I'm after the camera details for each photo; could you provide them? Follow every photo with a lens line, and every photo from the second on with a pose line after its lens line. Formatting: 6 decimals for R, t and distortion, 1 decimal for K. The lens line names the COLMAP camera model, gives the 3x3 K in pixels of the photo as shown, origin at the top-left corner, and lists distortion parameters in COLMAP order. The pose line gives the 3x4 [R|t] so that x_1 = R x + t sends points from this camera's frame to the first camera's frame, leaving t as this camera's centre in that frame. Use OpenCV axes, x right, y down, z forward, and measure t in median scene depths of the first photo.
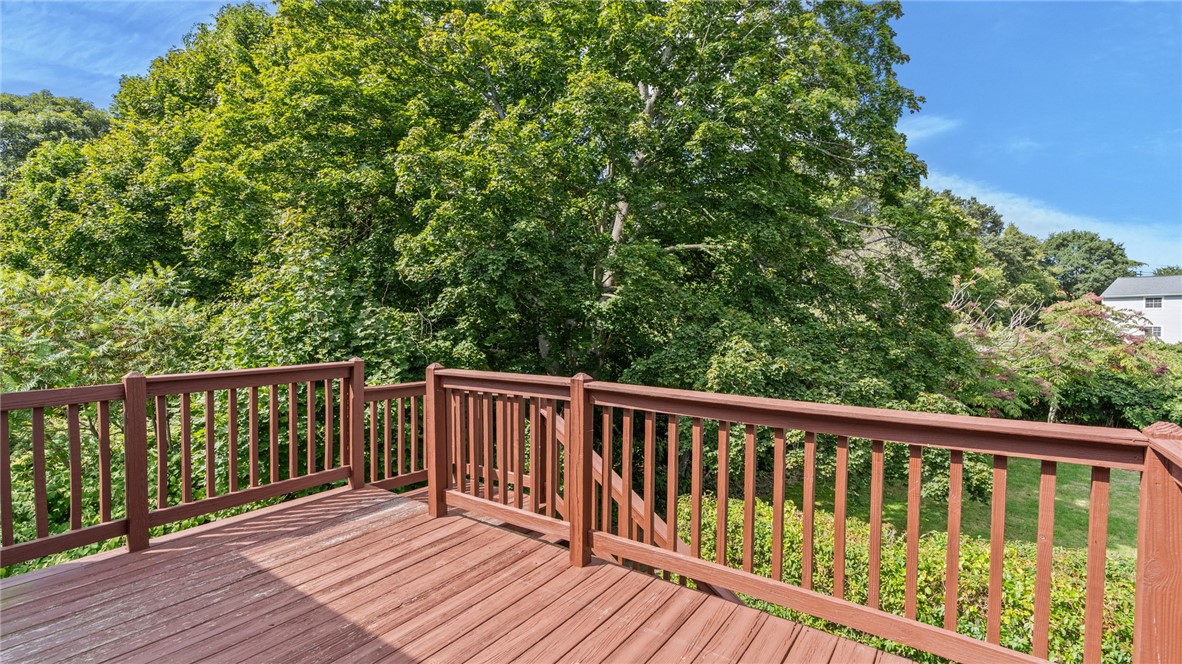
lens RADIAL K [[533.1, 0, 590.6], [0, 533.1, 337.3], [0, 0, 1]] dist [-0.000025, 0.000186]
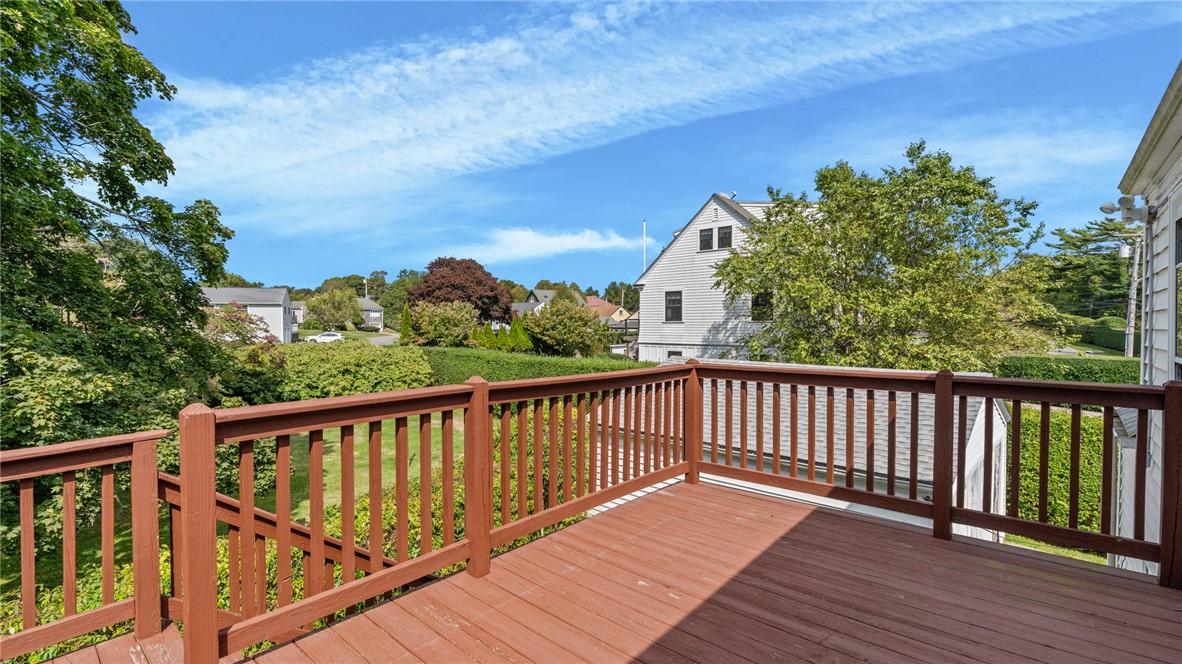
lens RADIAL K [[527.2, 0, 588.3], [0, 527.2, 336.1], [0, 0, 1]] dist [-0.011961, 0.000117]
pose [[0.108452, -0.024809, 0.993792, -0.211583], [0.032909, 0.999230, 0.021354, -0.006578], [-0.993557, 0.030389, 0.109185, 0.175750]]
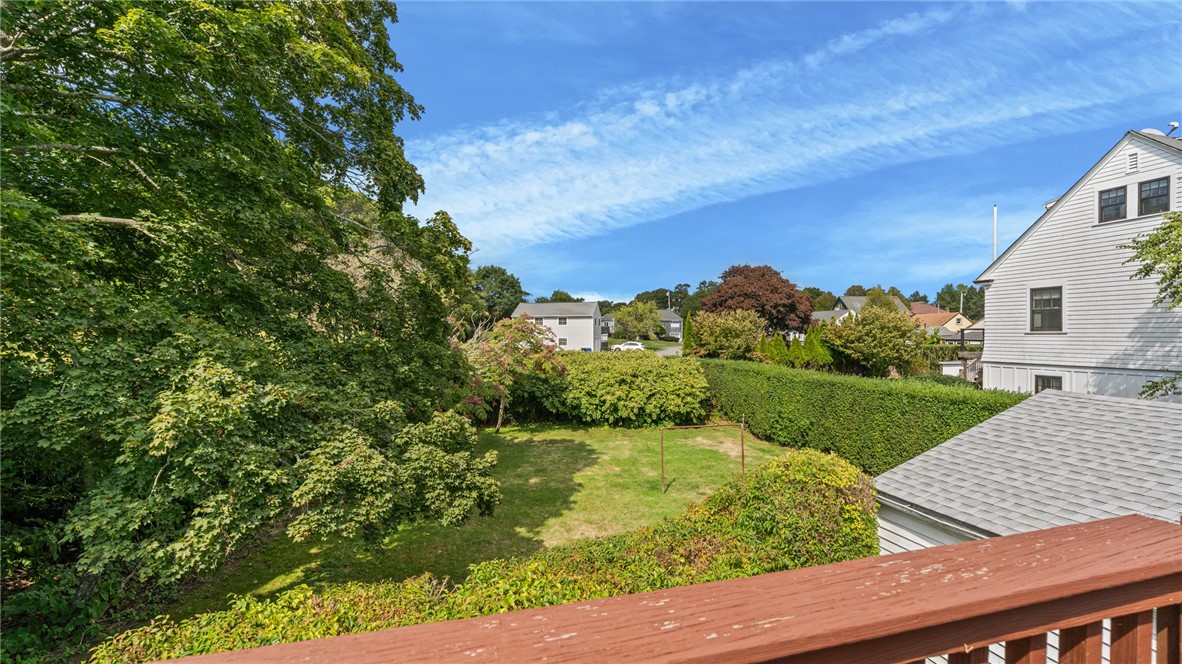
lens RADIAL K [[533.1, 0, 590.6], [0, 533.1, 337.3], [0, 0, 1]] dist [-0.000025, 0.000186]
pose [[0.606410, -0.005326, 0.795134, 0.029204], [0.024699, 0.999621, -0.012141, -0.007260], [-0.794768, 0.027001, 0.606312, 0.170525]]
